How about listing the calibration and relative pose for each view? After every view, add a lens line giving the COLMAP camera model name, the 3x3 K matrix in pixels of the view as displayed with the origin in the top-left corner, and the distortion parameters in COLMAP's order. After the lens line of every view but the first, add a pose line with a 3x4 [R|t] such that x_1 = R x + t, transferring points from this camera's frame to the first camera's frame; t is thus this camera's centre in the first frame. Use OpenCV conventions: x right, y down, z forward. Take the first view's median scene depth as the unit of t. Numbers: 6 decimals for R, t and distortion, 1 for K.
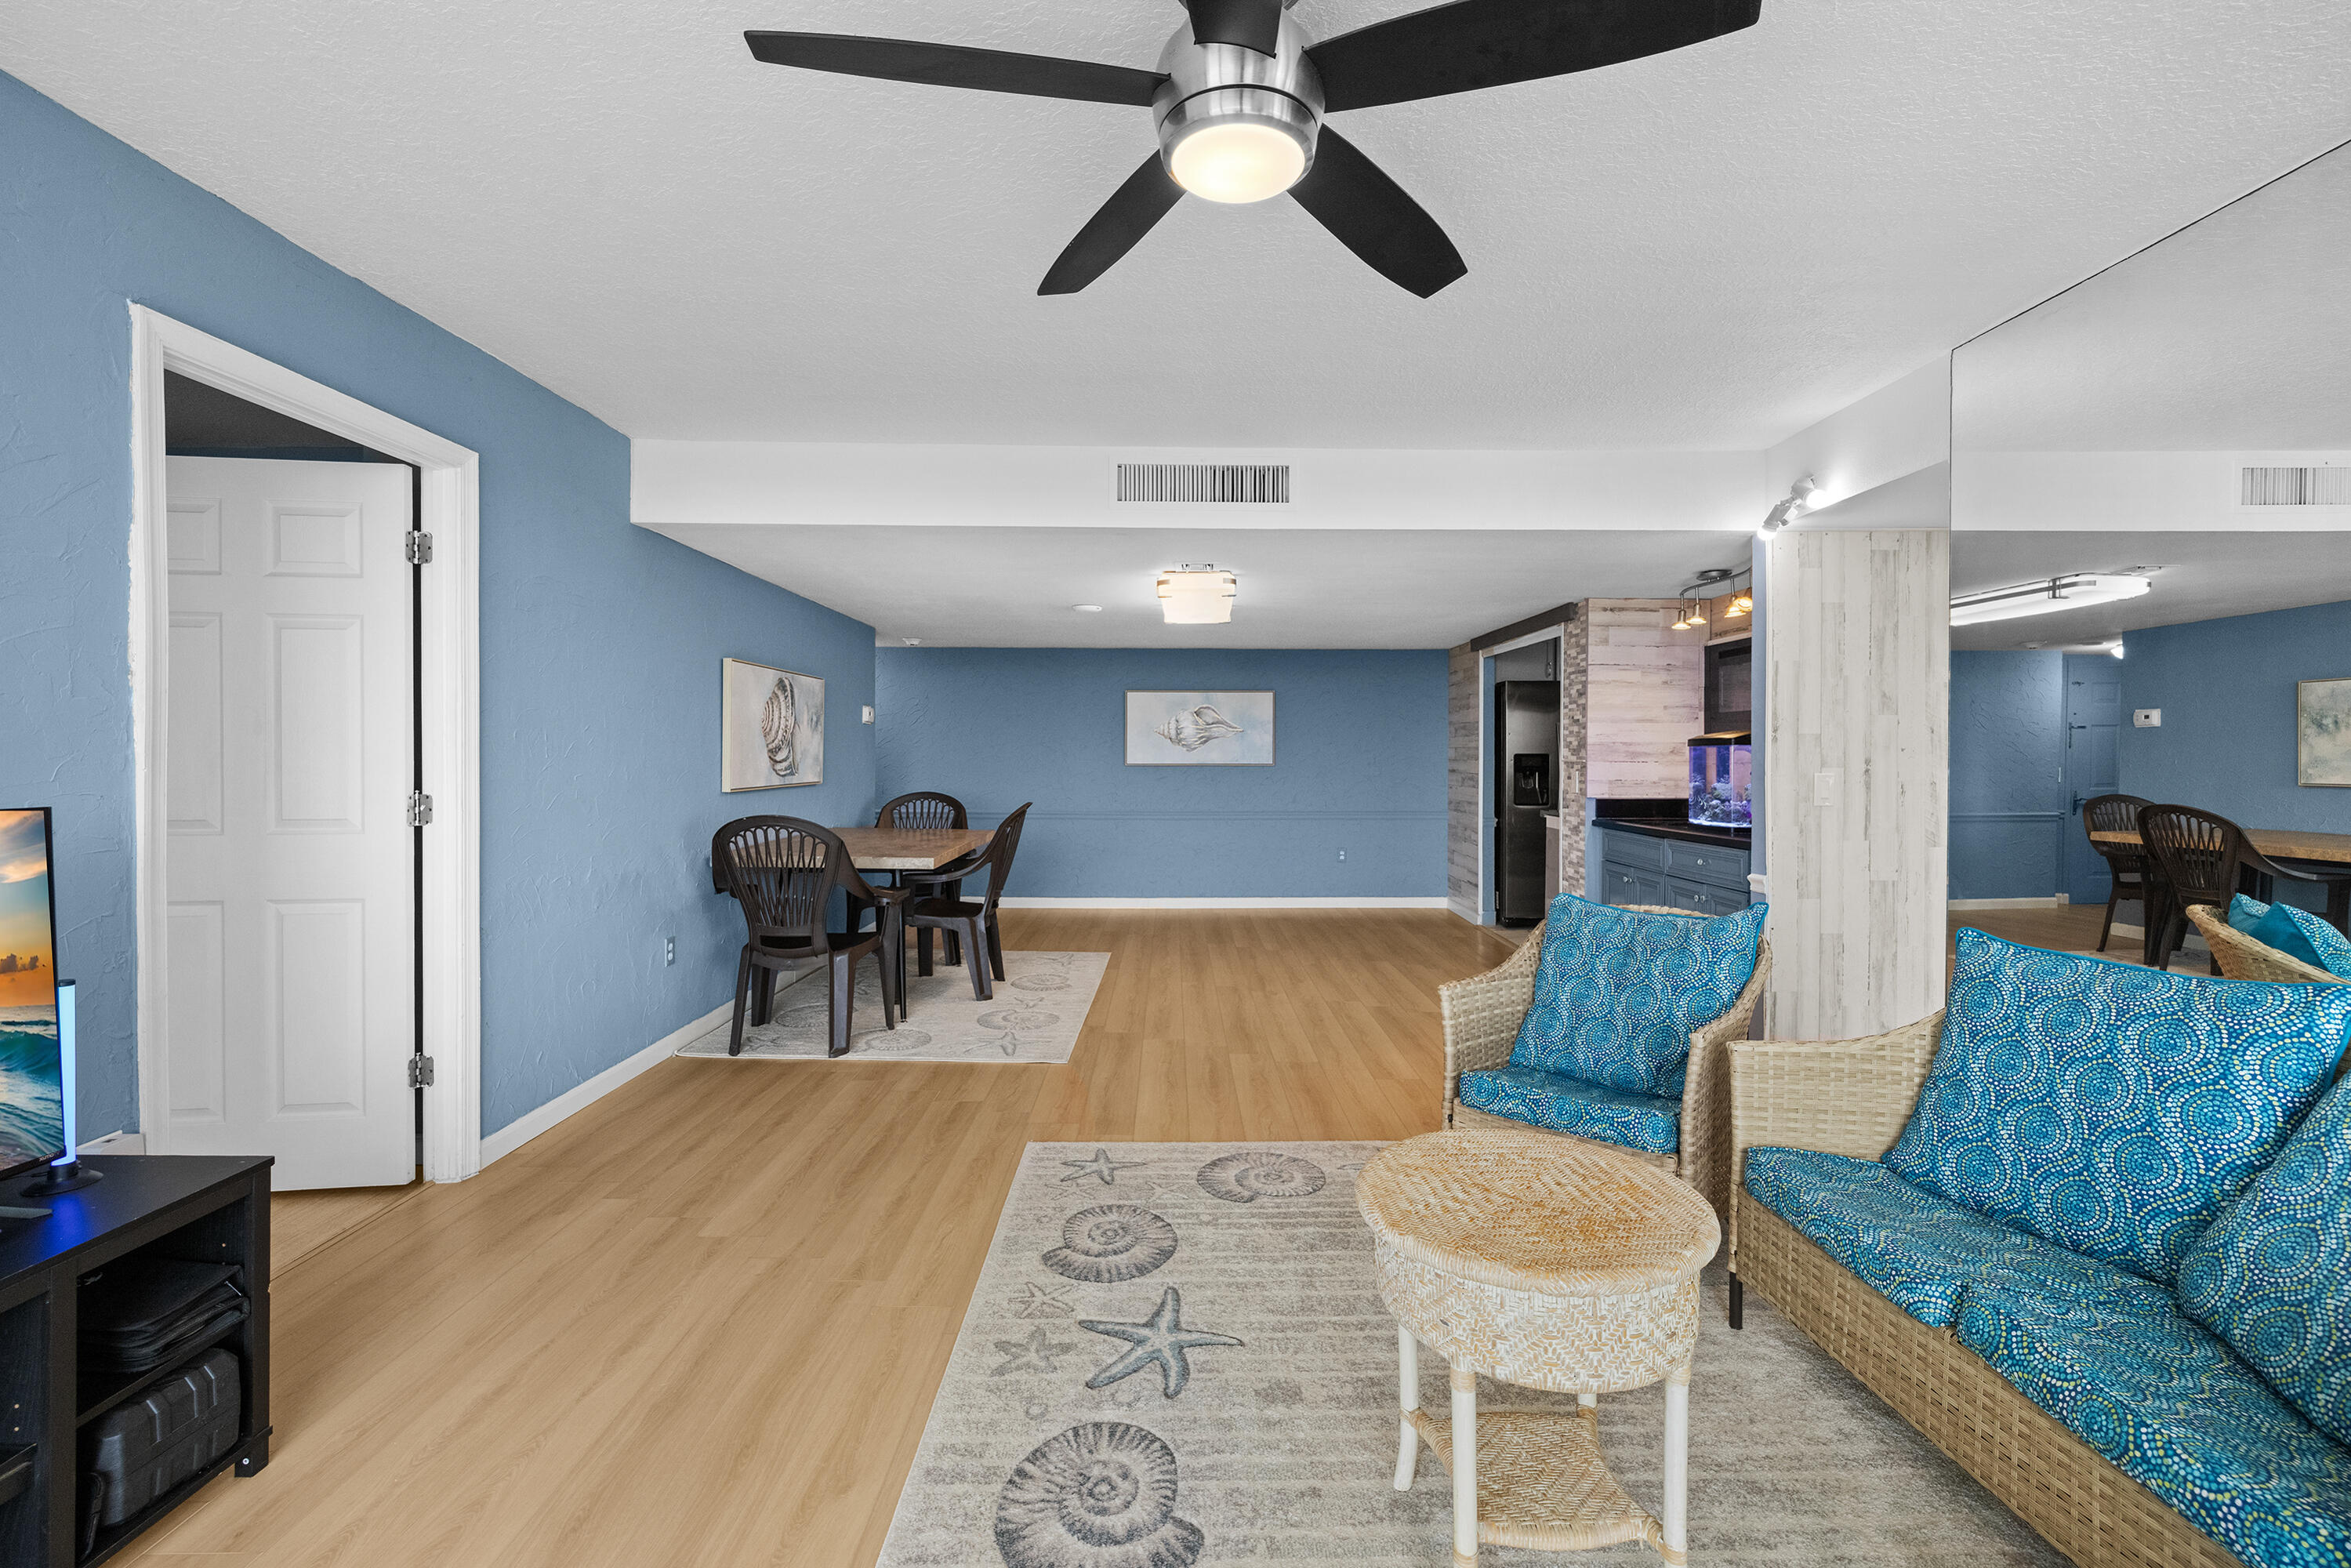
lens RADIAL K [[989.1, 0, 1182.8], [0, 989.1, 761.4], [0, 0, 1]] dist [-0.001147, 0.000166]
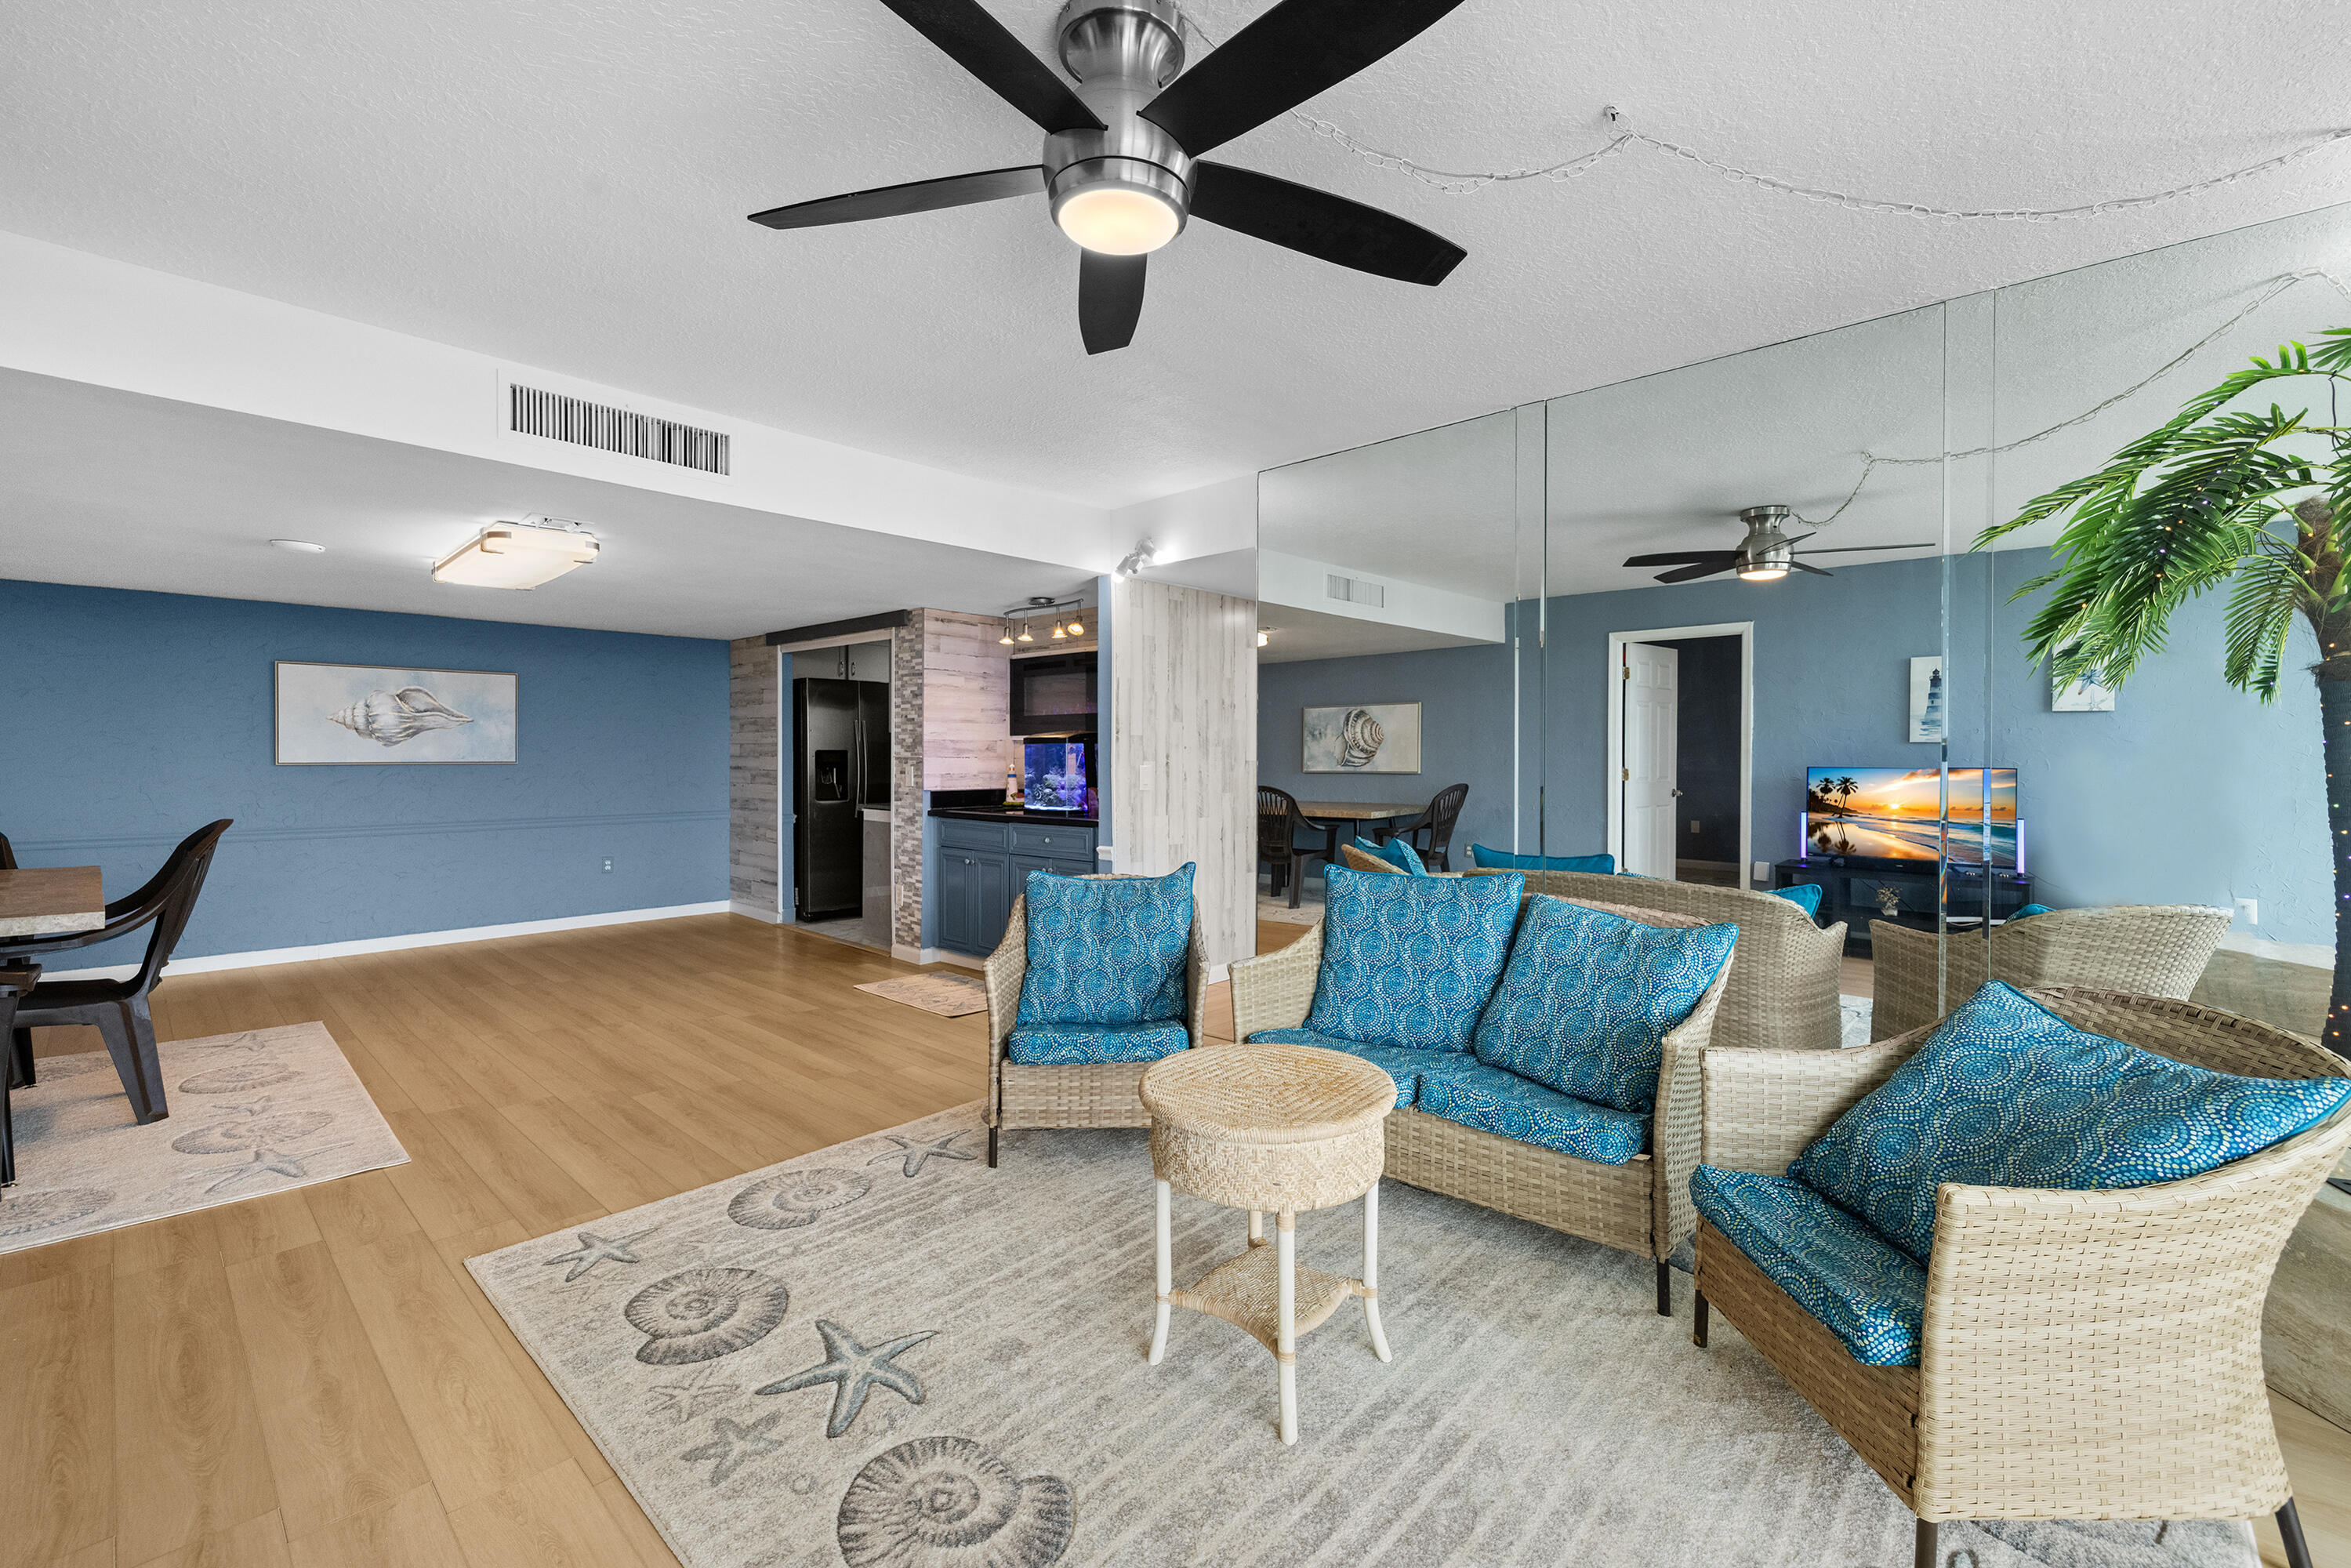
lens RADIAL K [[987.4, 0, 1172.1], [0, 987.4, 762.9], [0, 0, 1]] dist [-0.001557, 0.000115]
pose [[0.689772, -0.007415, 0.723989, -0.355547], [0.003810, 0.999971, 0.006612, 0.000333], [-0.724017, -0.001802, 0.689780, 0.092260]]
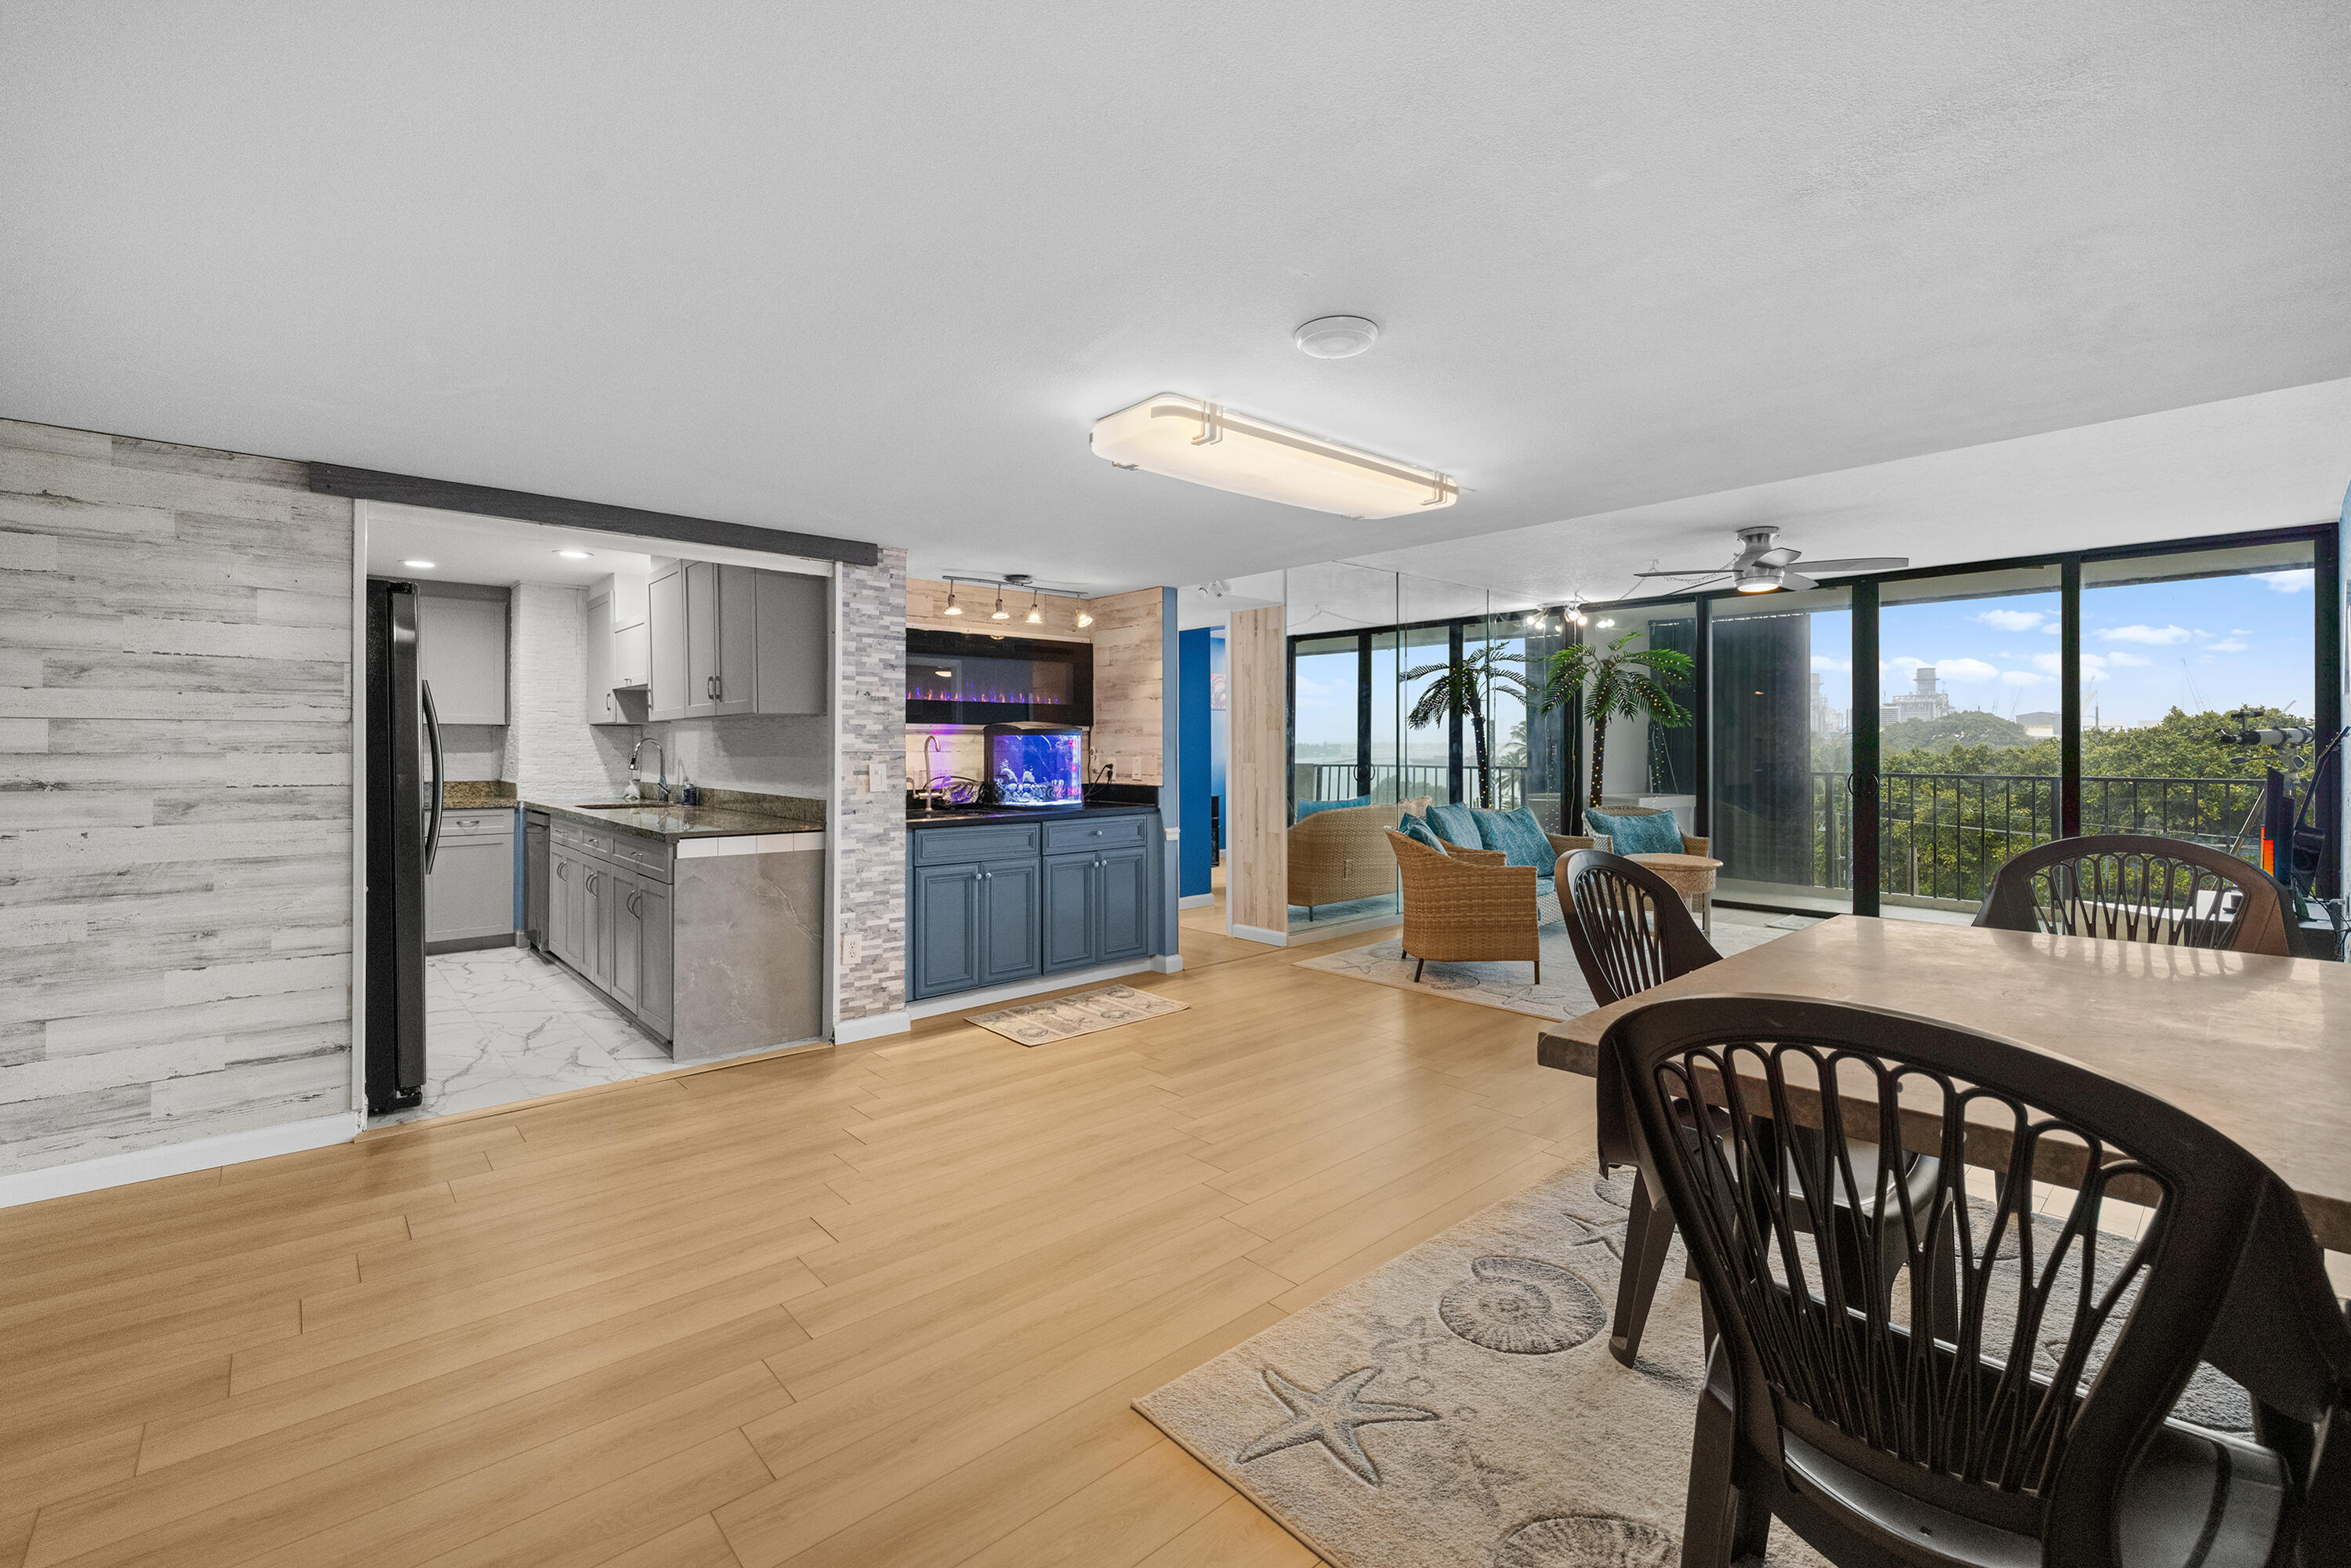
lens RADIAL K [[999.1, 0, 1179.7], [0, 999.1, 741.2], [0, 0, 1]] dist [-0.000814, 0.000177]
pose [[-0.660303, 0.003056, 0.750993, -0.666650], [0.003695, 0.999993, -0.000821, -0.013249], [-0.750991, 0.002233, -0.660309, 2.554237]]
